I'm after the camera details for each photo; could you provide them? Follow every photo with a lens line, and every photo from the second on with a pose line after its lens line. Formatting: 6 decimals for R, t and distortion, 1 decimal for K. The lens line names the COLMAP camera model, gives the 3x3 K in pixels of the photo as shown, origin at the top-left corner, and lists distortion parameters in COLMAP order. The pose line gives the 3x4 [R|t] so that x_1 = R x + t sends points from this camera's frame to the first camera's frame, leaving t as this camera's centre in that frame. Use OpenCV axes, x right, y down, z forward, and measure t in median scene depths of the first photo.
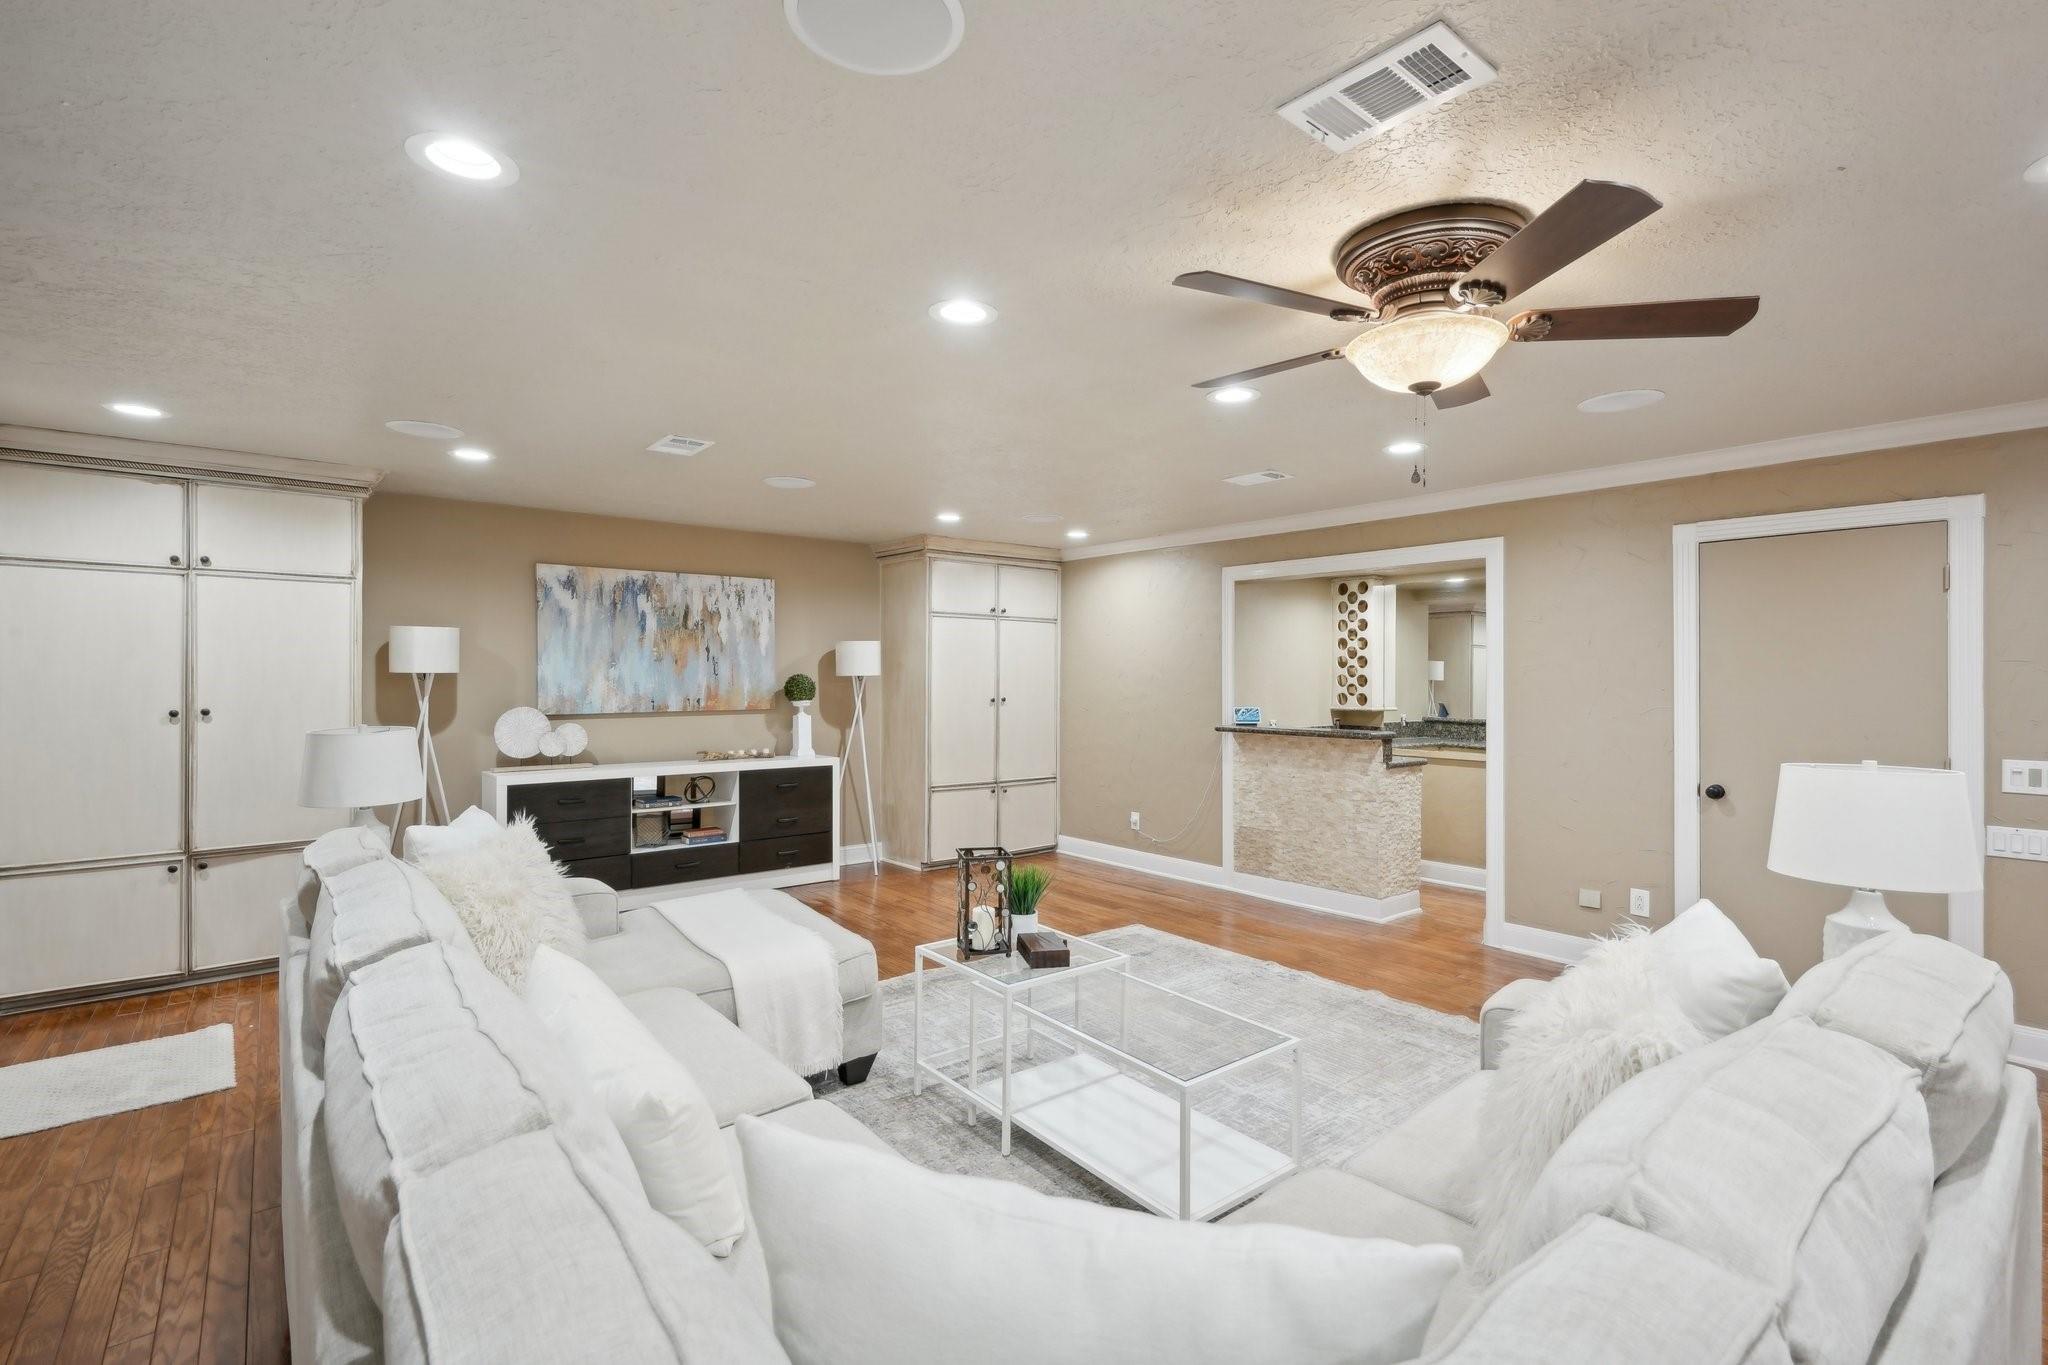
lens RADIAL K [[939.8, 0, 1024.1], [0, 939.8, 677.9], [0, 0, 1]] dist [-0.004476, -0.000654]
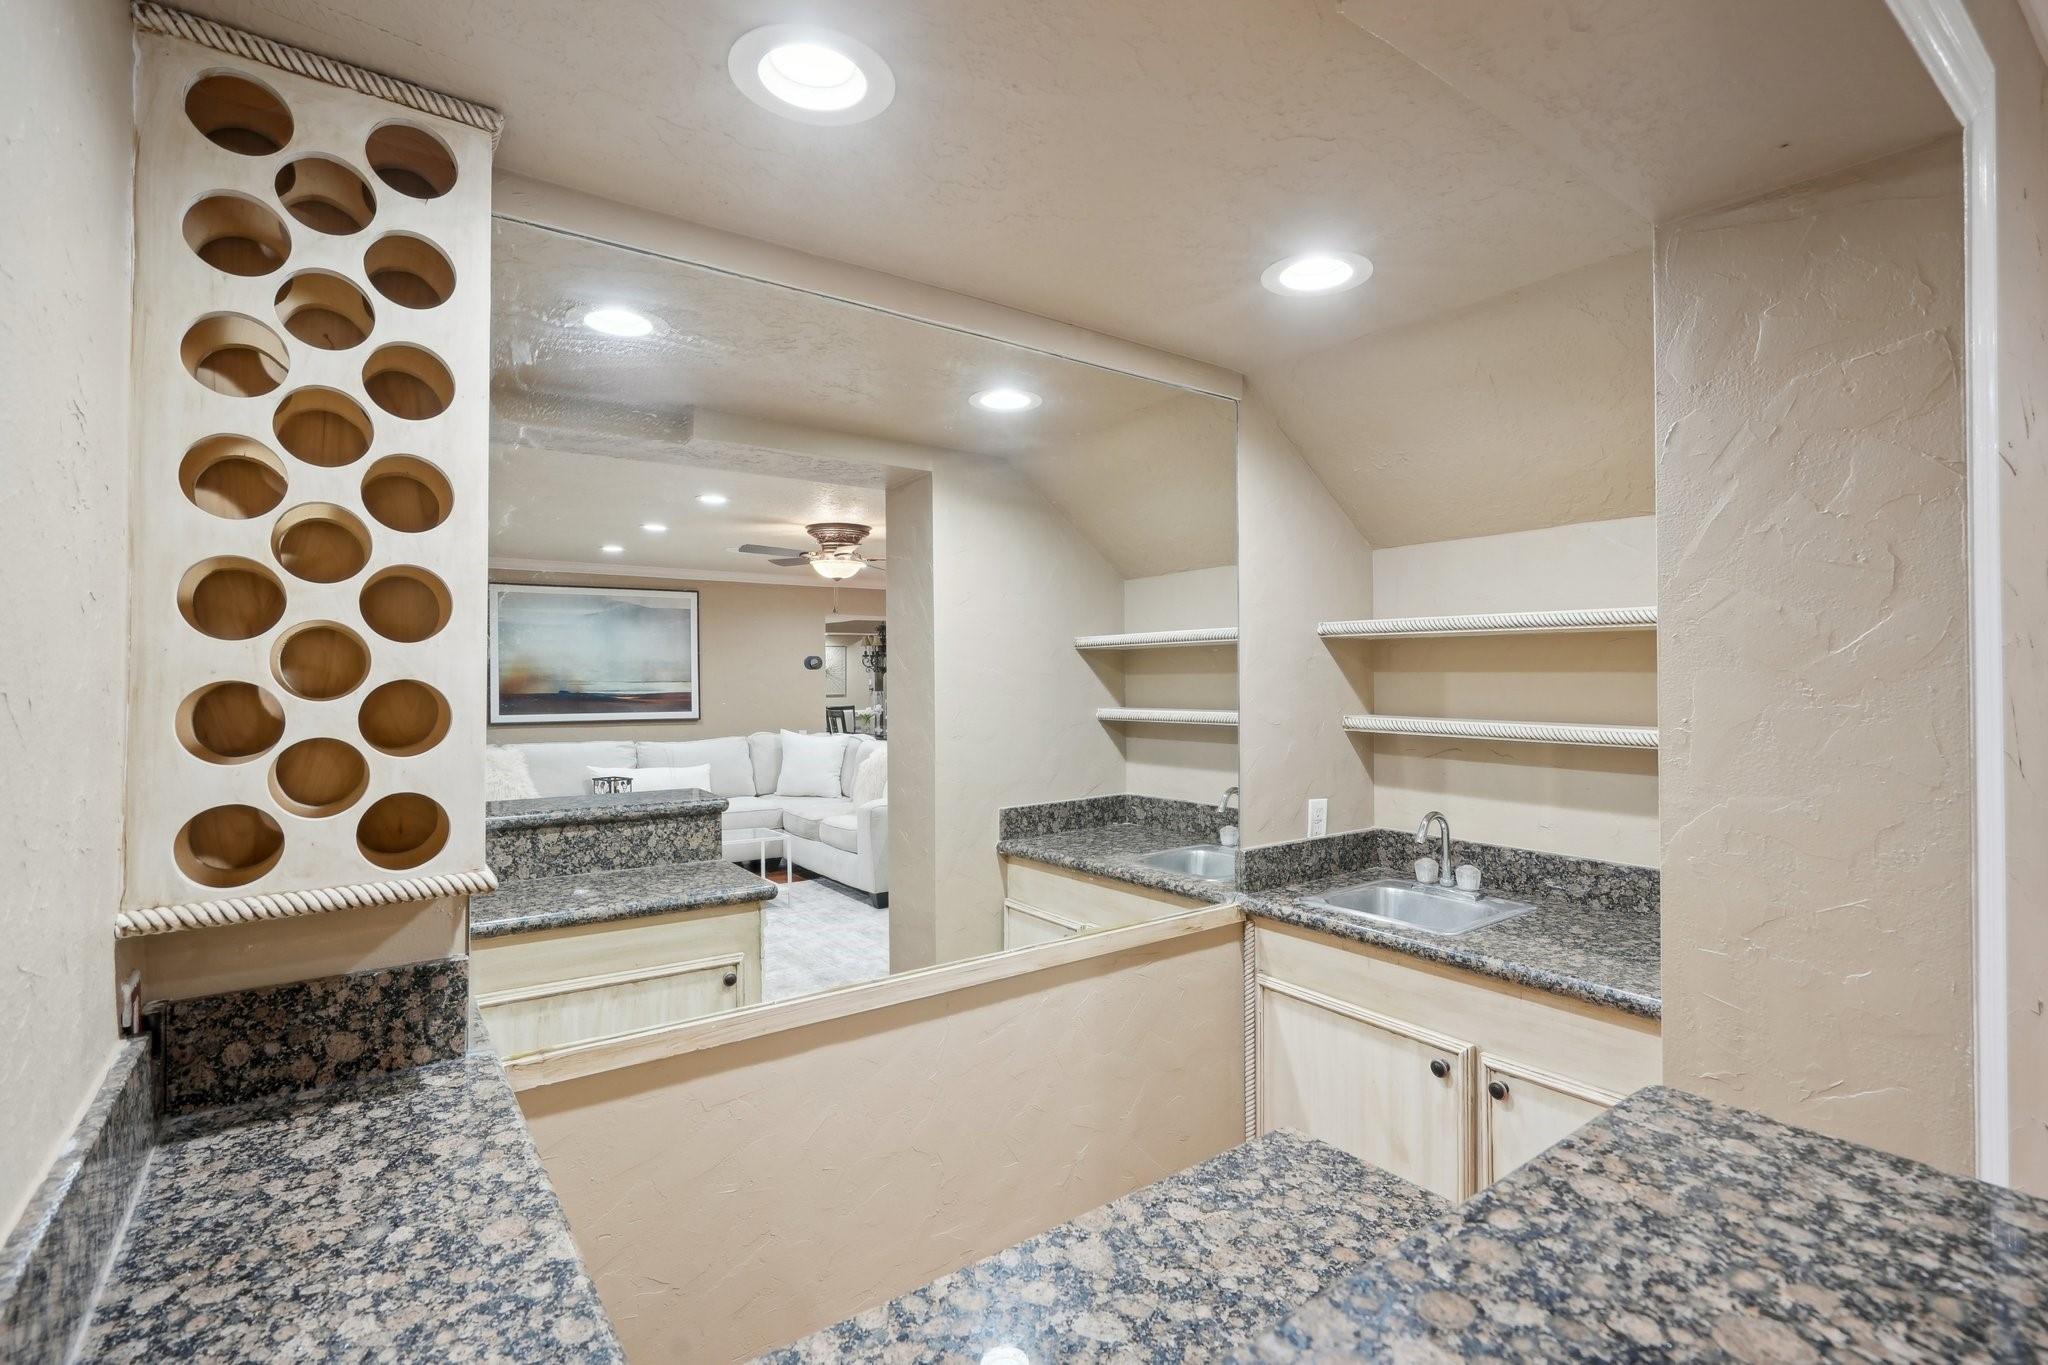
lens RADIAL K [[939.8, 0, 1024.4], [0, 939.8, 678.8], [0, 0, 1]] dist [-0.004476, -0.000654]
pose [[0.045552, 0.004860, 0.998950, 0.197037], [0.003799, 0.999980, -0.005039, -0.002995], [-0.998955, 0.004024, 0.045532, 0.871398]]
